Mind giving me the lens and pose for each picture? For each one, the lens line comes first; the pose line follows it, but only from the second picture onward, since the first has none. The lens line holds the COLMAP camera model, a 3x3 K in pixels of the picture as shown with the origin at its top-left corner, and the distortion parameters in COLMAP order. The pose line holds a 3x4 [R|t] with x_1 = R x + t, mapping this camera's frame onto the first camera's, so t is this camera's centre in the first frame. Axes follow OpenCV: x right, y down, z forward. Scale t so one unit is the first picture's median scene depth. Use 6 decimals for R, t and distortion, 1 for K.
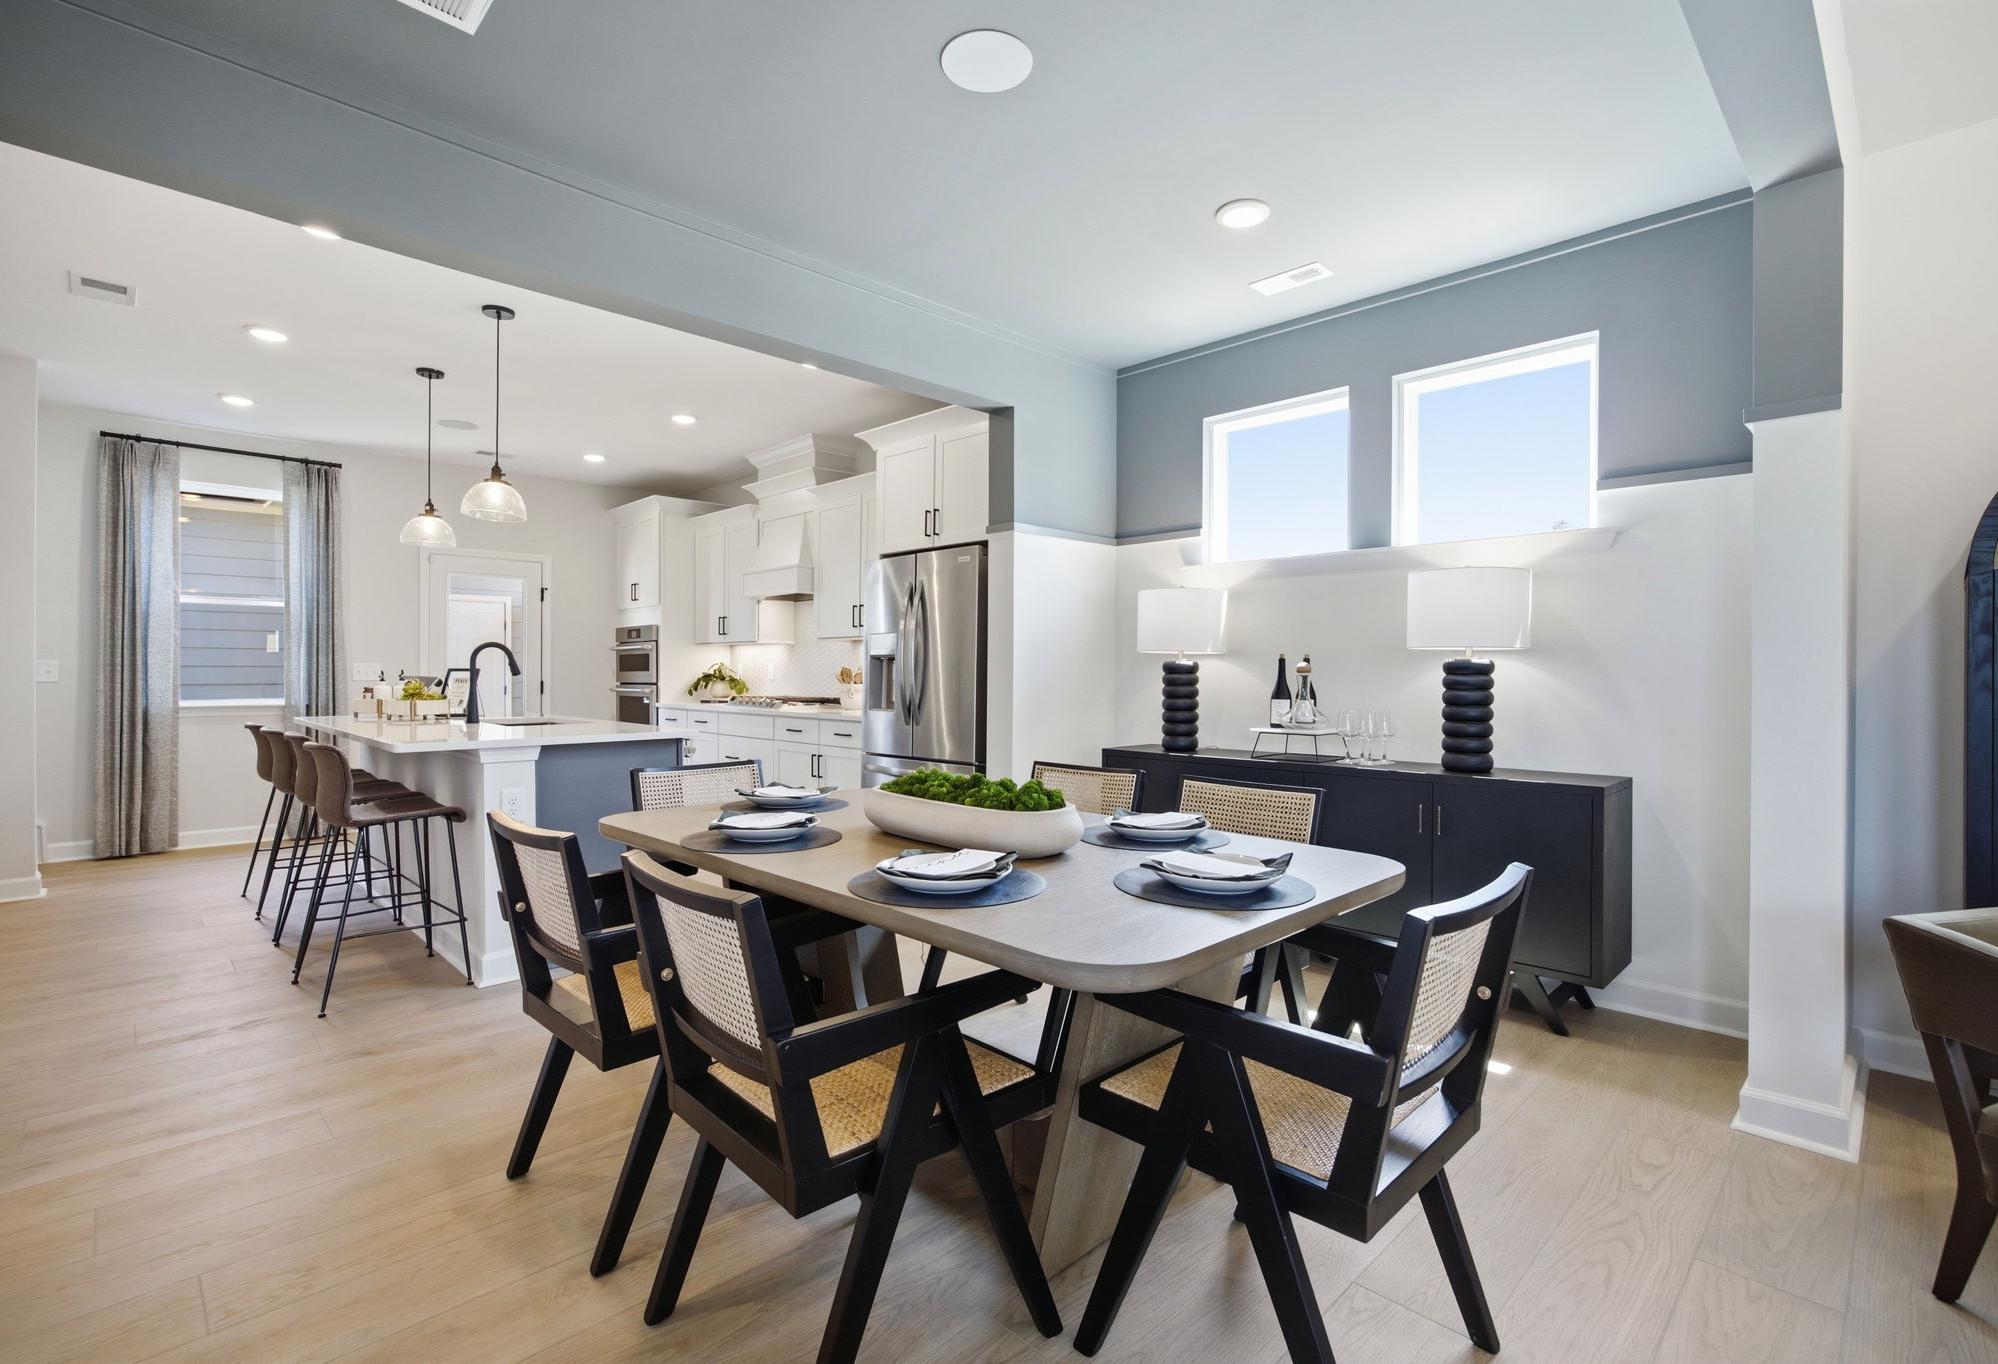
lens RADIAL K [[932.5, 0, 1007.0], [0, 932.5, 674.3], [0, 0, 1]] dist [-0.029858, 0.003872]
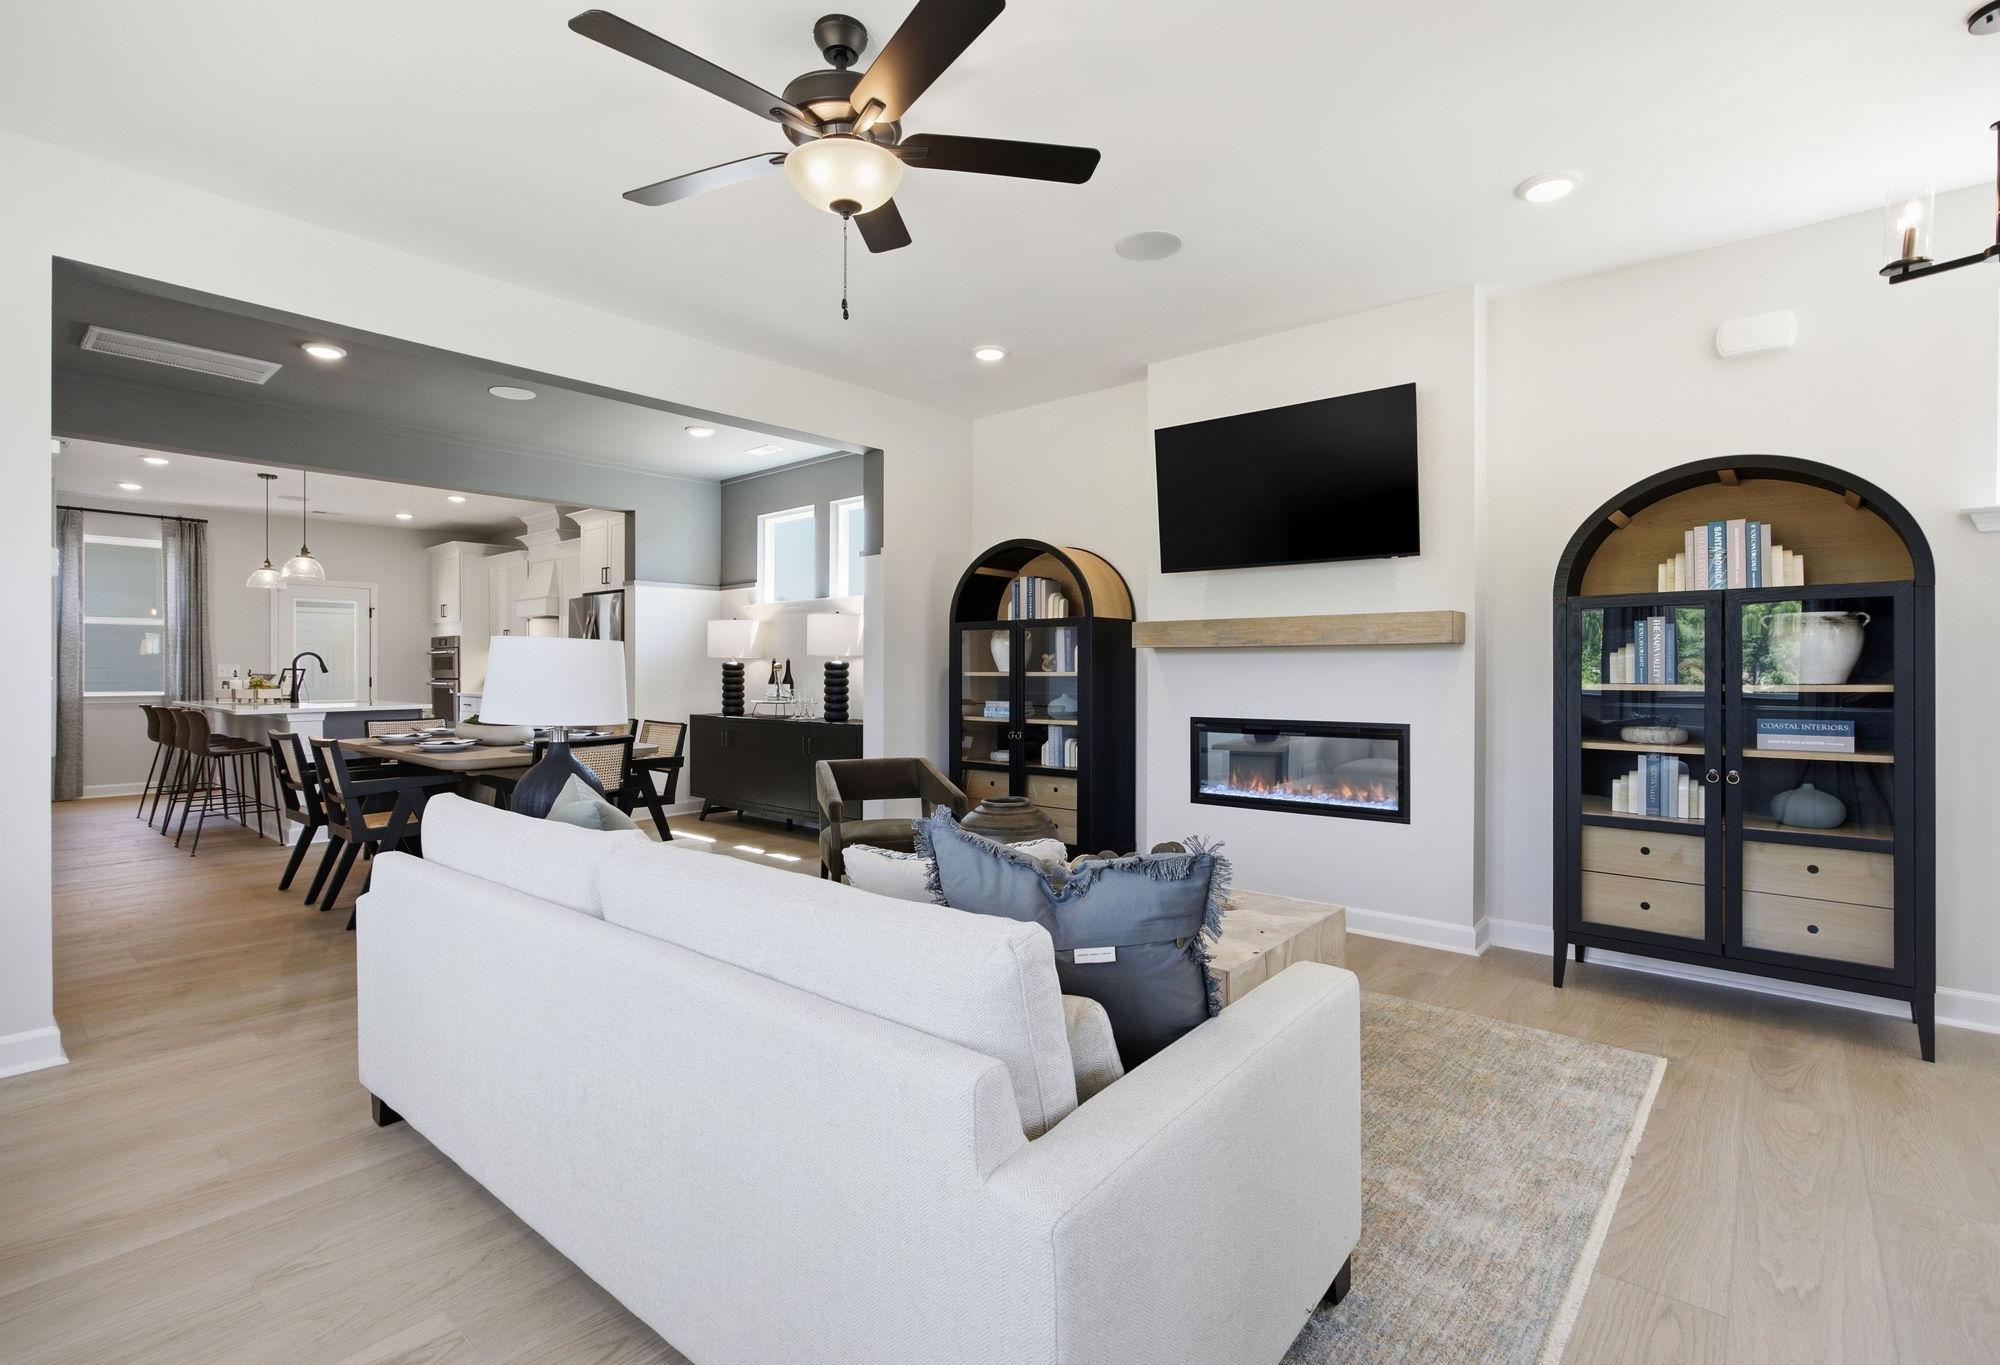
lens RADIAL K [[933.4, 0, 1036.9], [0, 933.4, 671.3], [0, 0, 1]] dist [-0.029858, 0.003872]
pose [[0.994568, -0.004533, 0.103990, 0.494696], [0.004595, 0.999989, -0.000363, 0.004813], [-0.103988, 0.000839, 0.994578, -0.657880]]
